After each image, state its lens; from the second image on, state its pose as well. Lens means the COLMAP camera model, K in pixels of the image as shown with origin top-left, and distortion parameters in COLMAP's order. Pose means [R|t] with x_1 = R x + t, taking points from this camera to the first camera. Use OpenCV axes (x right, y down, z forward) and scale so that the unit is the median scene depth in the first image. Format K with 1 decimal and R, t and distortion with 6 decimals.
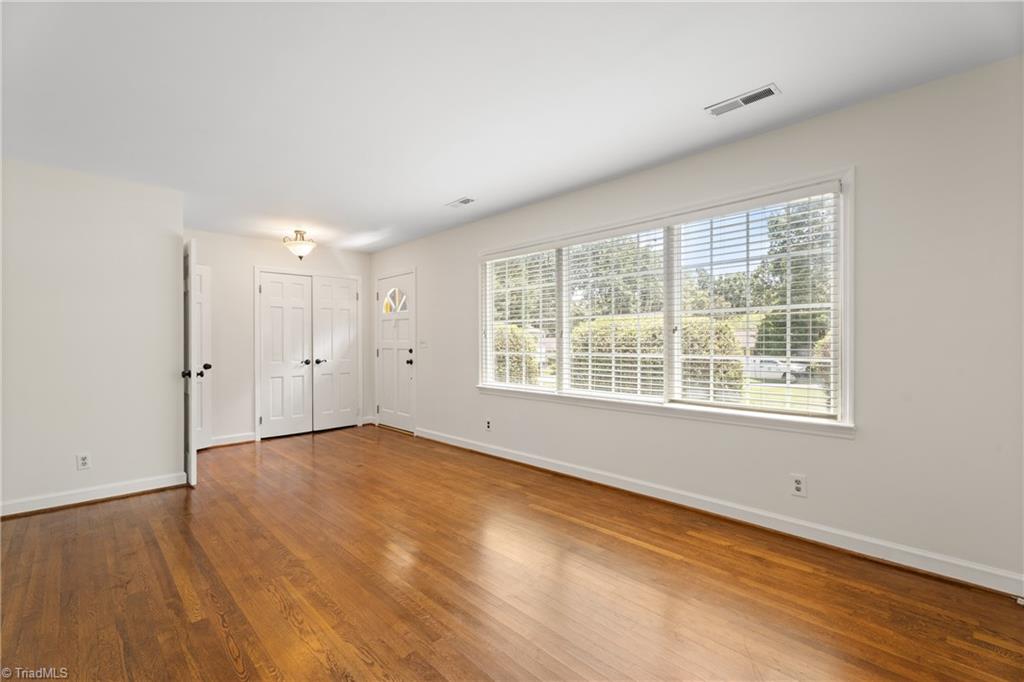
lens RADIAL K [[452.9, 0, 512.9], [0, 452.9, 341.8], [0, 0, 1]] dist [0.003405, 0.000240]
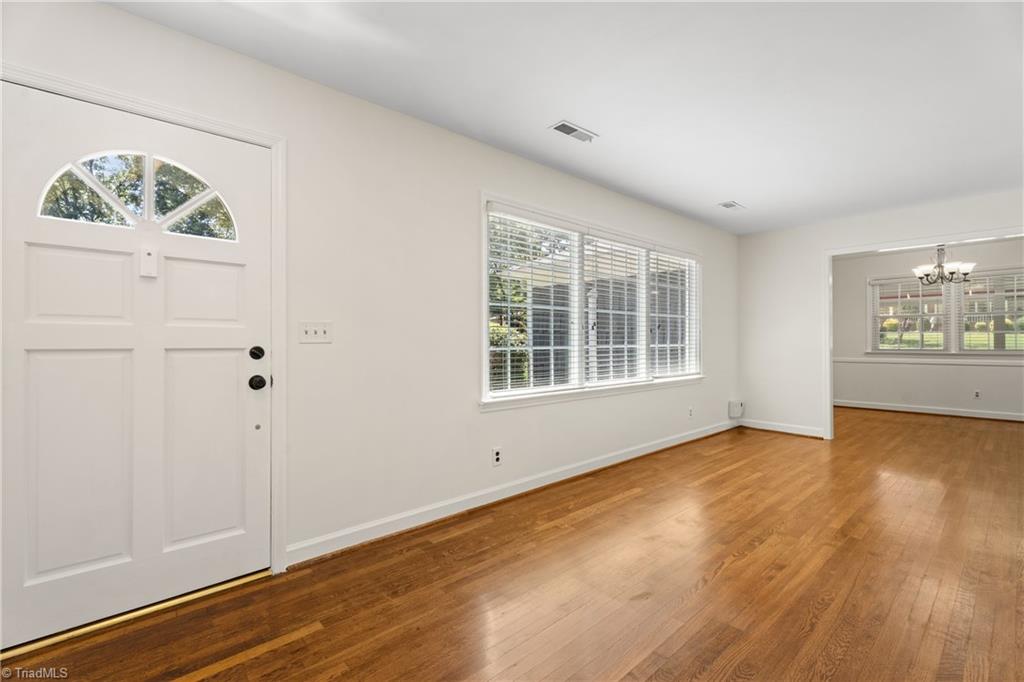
lens RADIAL K [[452.9, 0, 508.0], [0, 452.9, 342.2], [0, 0, 1]] dist [0.003405, 0.000240]
pose [[0.039965, 0.001310, 0.999200, -0.882804], [0.004326, 0.999990, -0.001484, 0.019228], [-0.999192, 0.004382, 0.039959, 1.173048]]
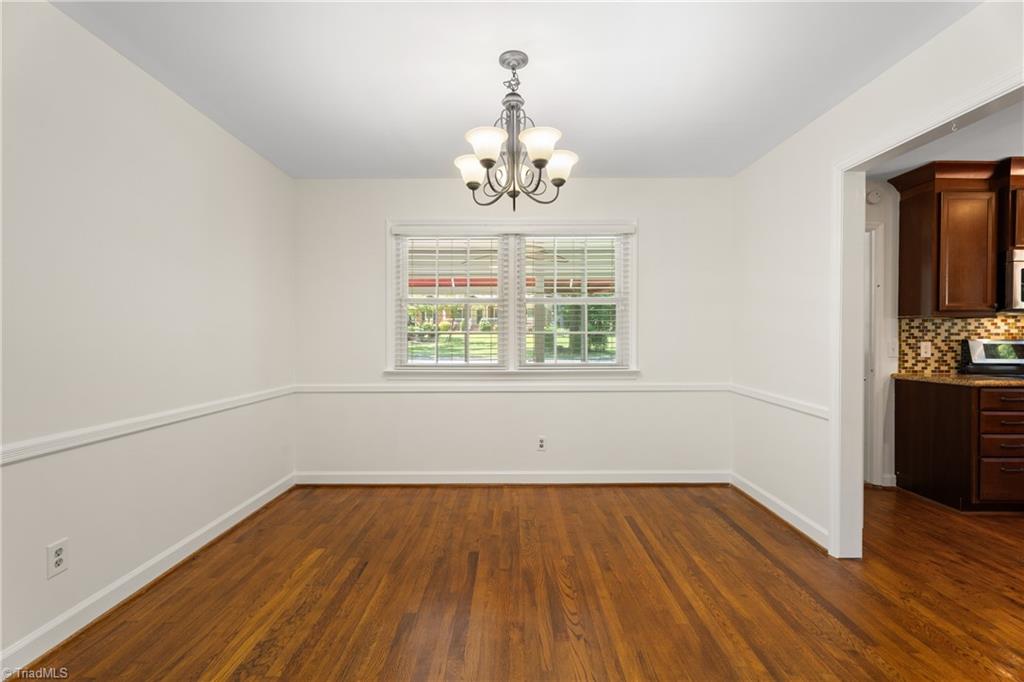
lens RADIAL K [[452.9, 0, 509.9], [0, 452.9, 339.6], [0, 0, 1]] dist [0.003405, 0.000240]
pose [[-0.718711, -0.000102, 0.695309, 0.269985], [0.002131, 0.999995, 0.002349, -0.003849], [-0.695305, 0.003170, -0.718707, 0.222825]]
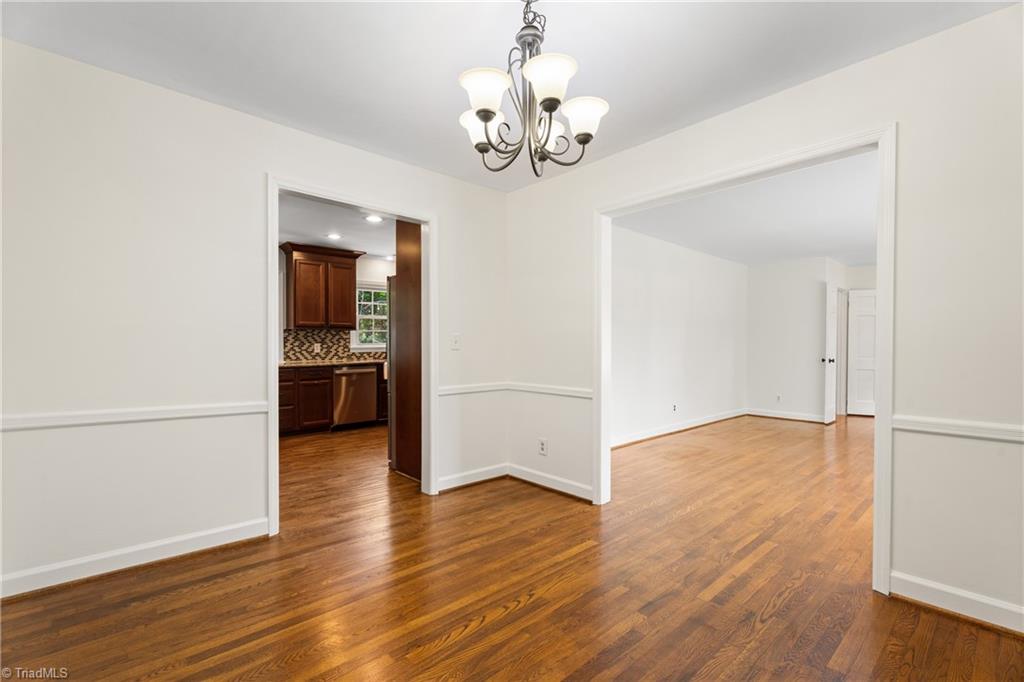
lens RADIAL K [[452.9, 0, 515.6], [0, 452.9, 343.8], [0, 0, 1]] dist [0.003405, 0.000240]
pose [[-0.030014, 0.004595, -0.999539, 1.697113], [0.000569, 0.999989, 0.004580, 0.017198], [0.999549, -0.000432, -0.030017, -0.463792]]
